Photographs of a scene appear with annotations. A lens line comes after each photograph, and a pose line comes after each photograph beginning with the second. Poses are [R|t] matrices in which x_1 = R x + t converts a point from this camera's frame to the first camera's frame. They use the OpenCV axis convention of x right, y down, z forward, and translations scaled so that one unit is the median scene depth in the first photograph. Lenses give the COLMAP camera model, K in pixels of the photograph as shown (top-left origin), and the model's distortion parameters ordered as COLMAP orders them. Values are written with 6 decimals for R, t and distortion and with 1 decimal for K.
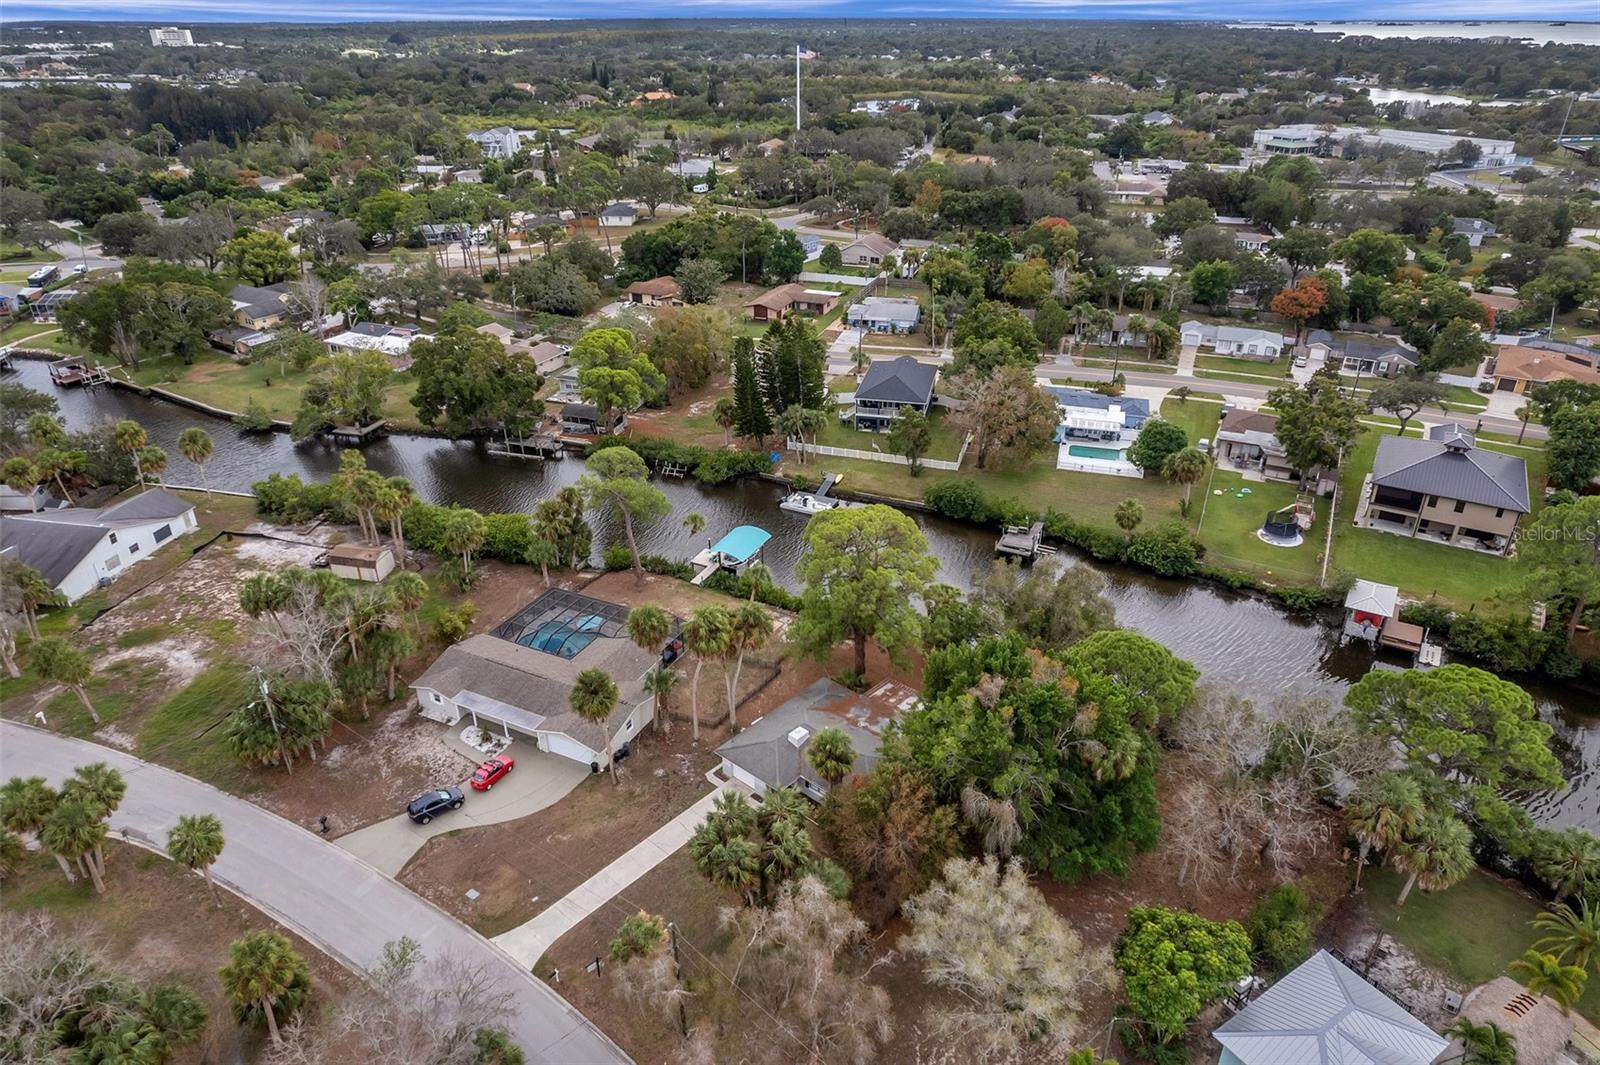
lens RADIAL K [[1024.6, 0, 803.7], [0, 1024.6, 535.4], [0, 0, 1]] dist [-0.070298, 0.068291]
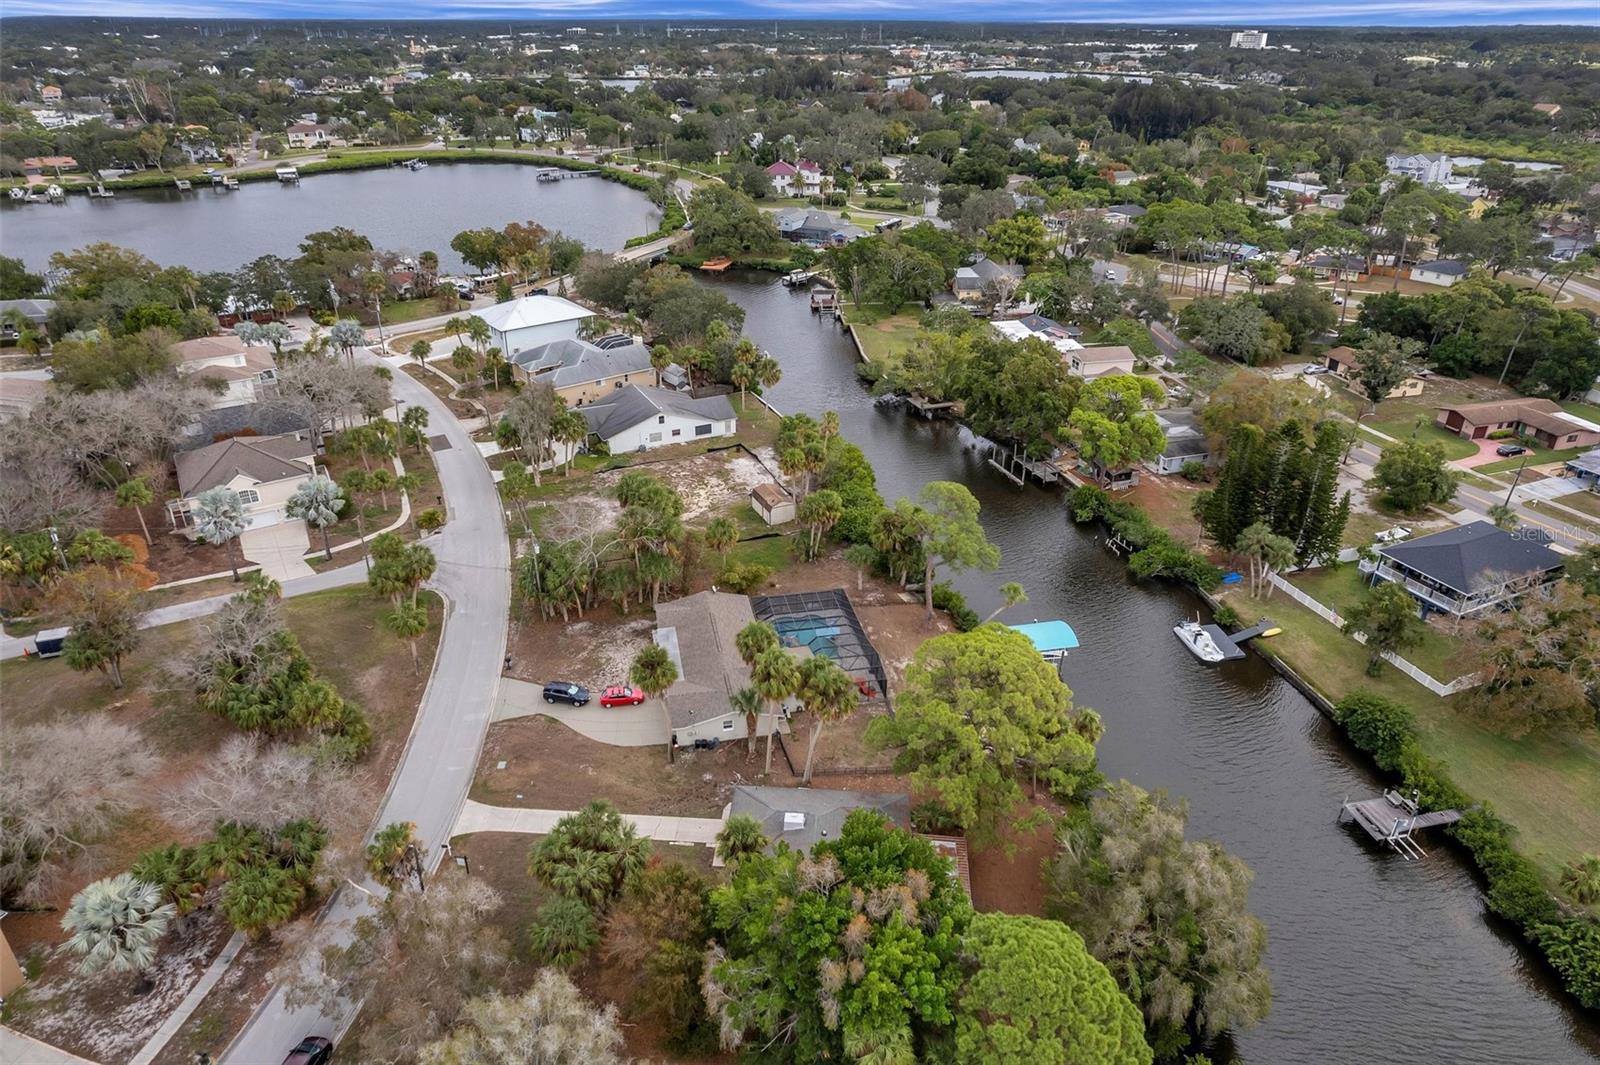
lens RADIAL K [[1024.6, 0, 803.7], [0, 1024.6, 535.4], [0, 0, 1]] dist [-0.070298, 0.068291]
pose [[0.605983, 0.368321, -0.705071, 0.337484], [-0.370189, 0.915096, 0.159871, -0.115108], [0.704091, 0.164130, 0.690881, 0.202807]]
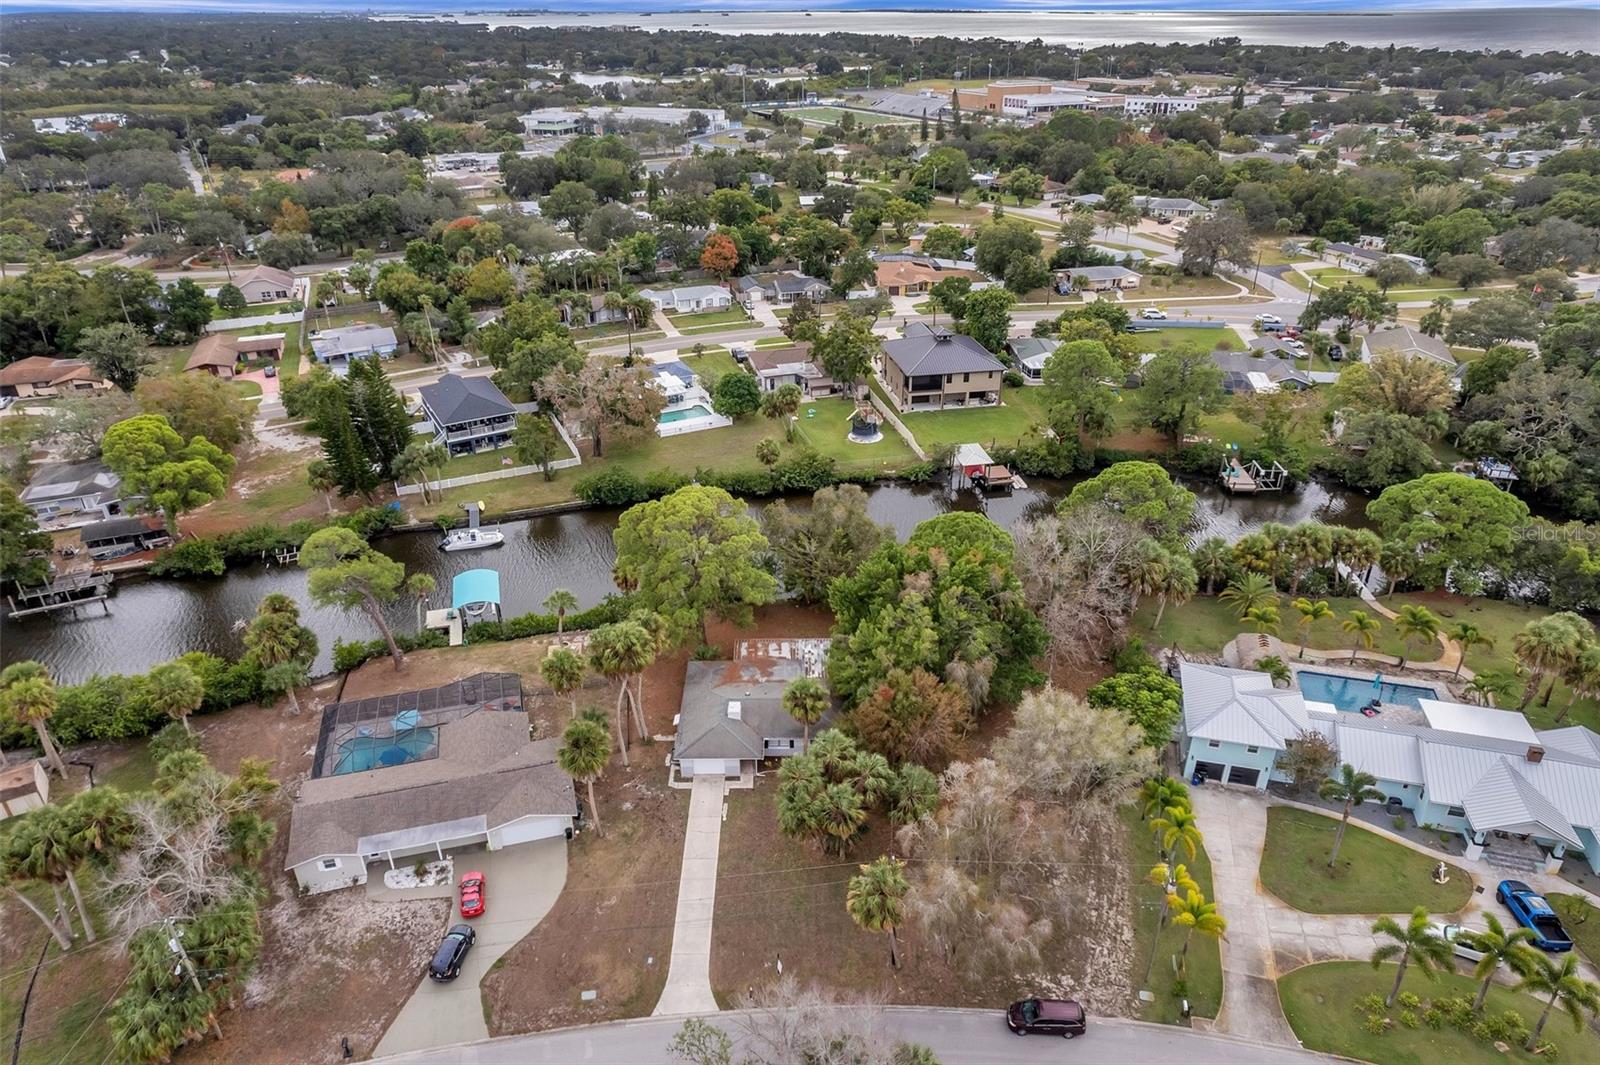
lens RADIAL K [[1024.6, 0, 803.7], [0, 1024.6, 535.4], [0, 0, 1]] dist [-0.070298, 0.068291]
pose [[0.742732, -0.314290, 0.591245, -0.315954], [0.310867, 0.943921, 0.111247, -0.041531], [-0.593052, 0.101172, 0.798782, 0.061319]]
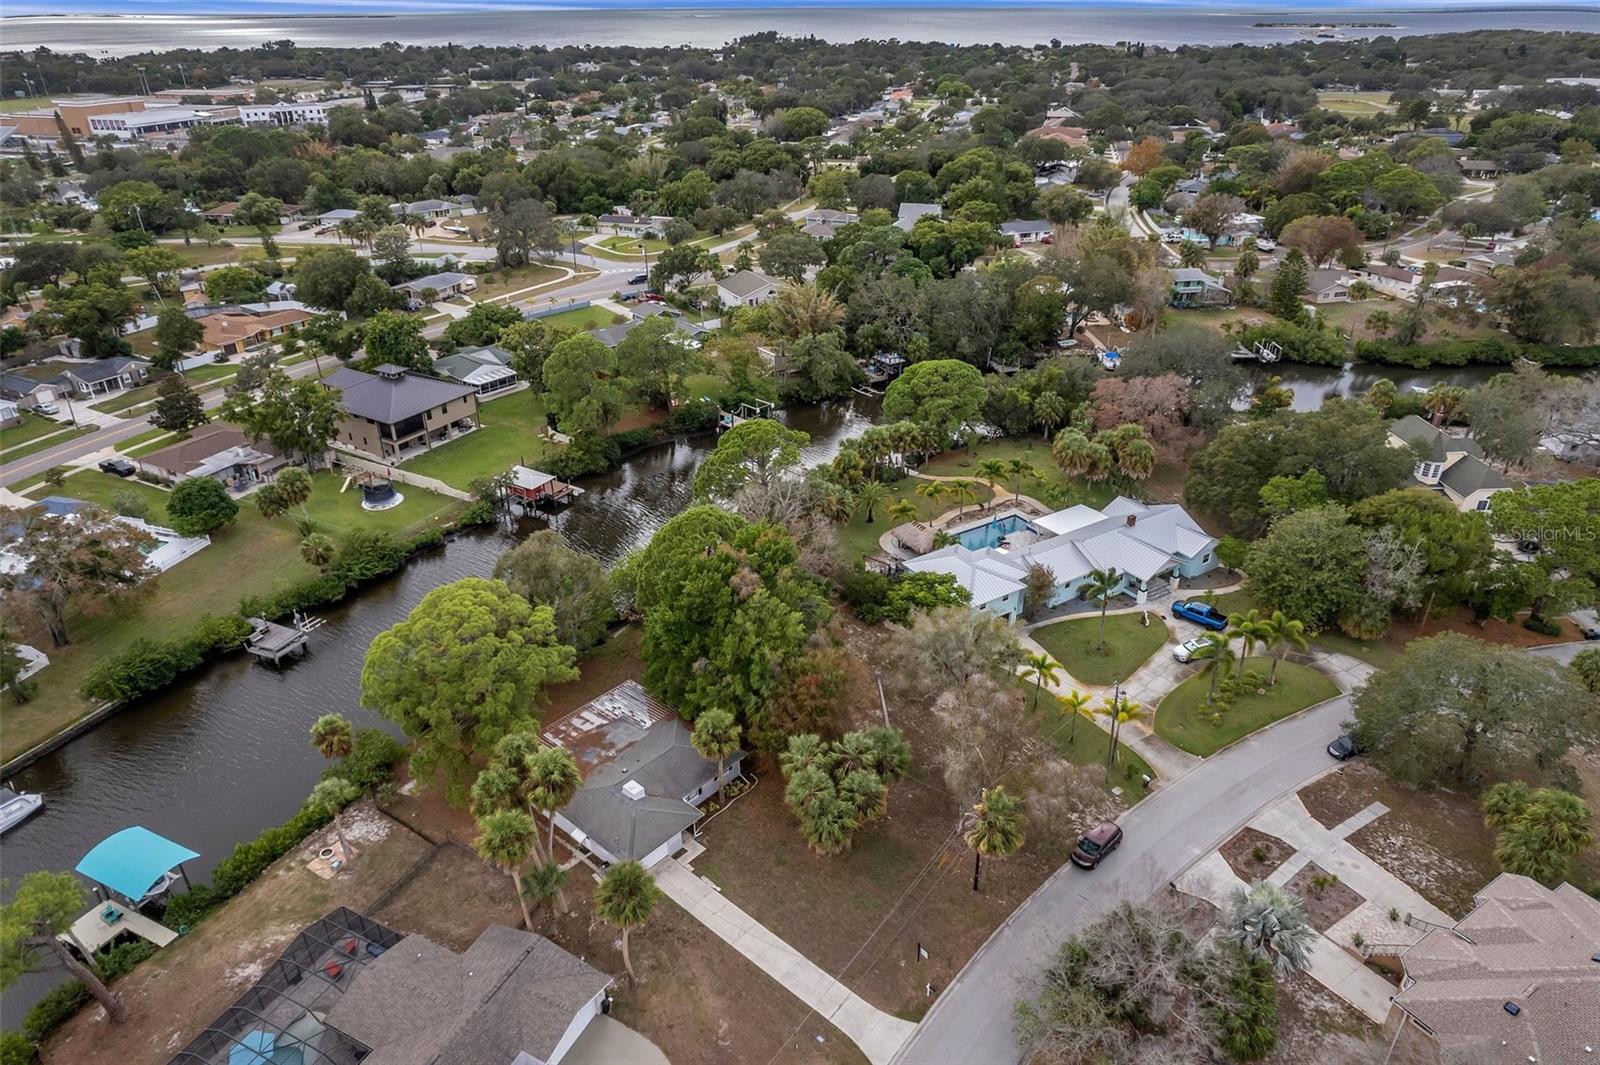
lens RADIAL K [[1024.6, 0, 803.7], [0, 1024.6, 535.4], [0, 0, 1]] dist [-0.070298, 0.068291]
pose [[0.002727, -0.467607, 0.883932, -0.442342], [0.463925, 0.783647, 0.413124, -0.184920], [-0.885870, 0.408951, 0.219071, 0.342385]]
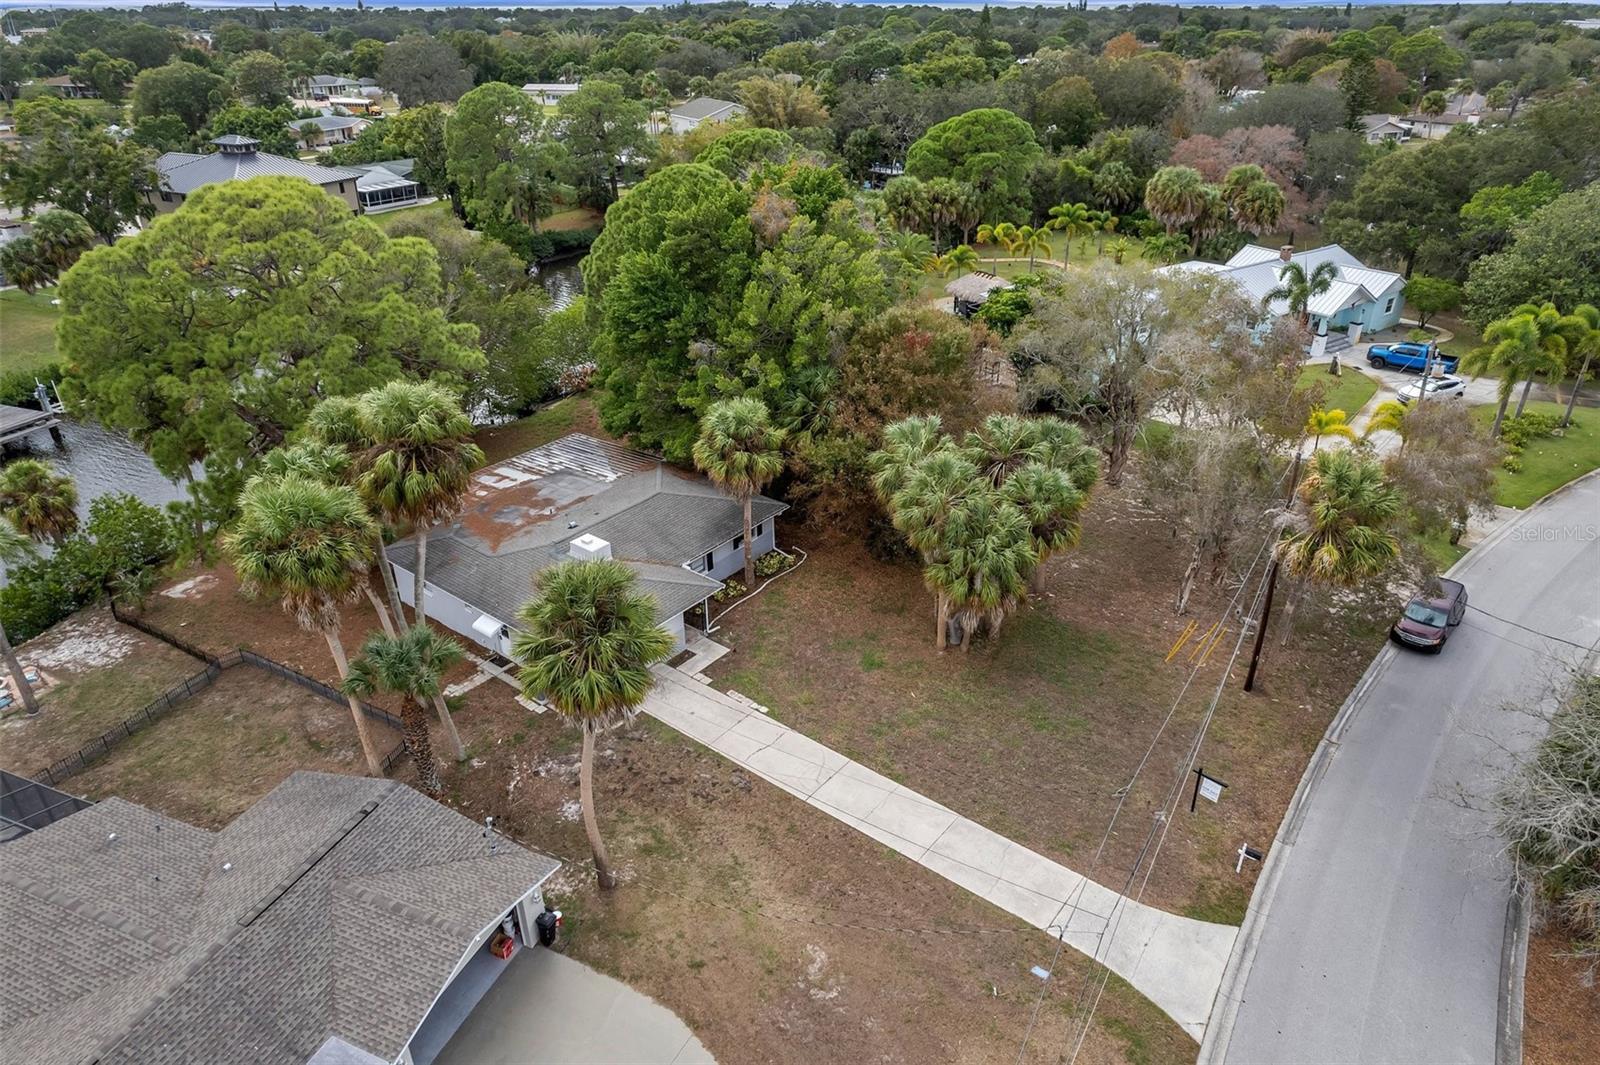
lens RADIAL K [[1024.3, 0, 803.4], [0, 1024.3, 536.5], [0, 0, 1]] dist [-0.081842, 0.082453]
pose [[-0.062827, -0.468440, 0.881259, -0.276421], [0.461169, 0.769454, 0.441886, 0.010626], [-0.885085, 0.434172, 0.167688, 0.501399]]
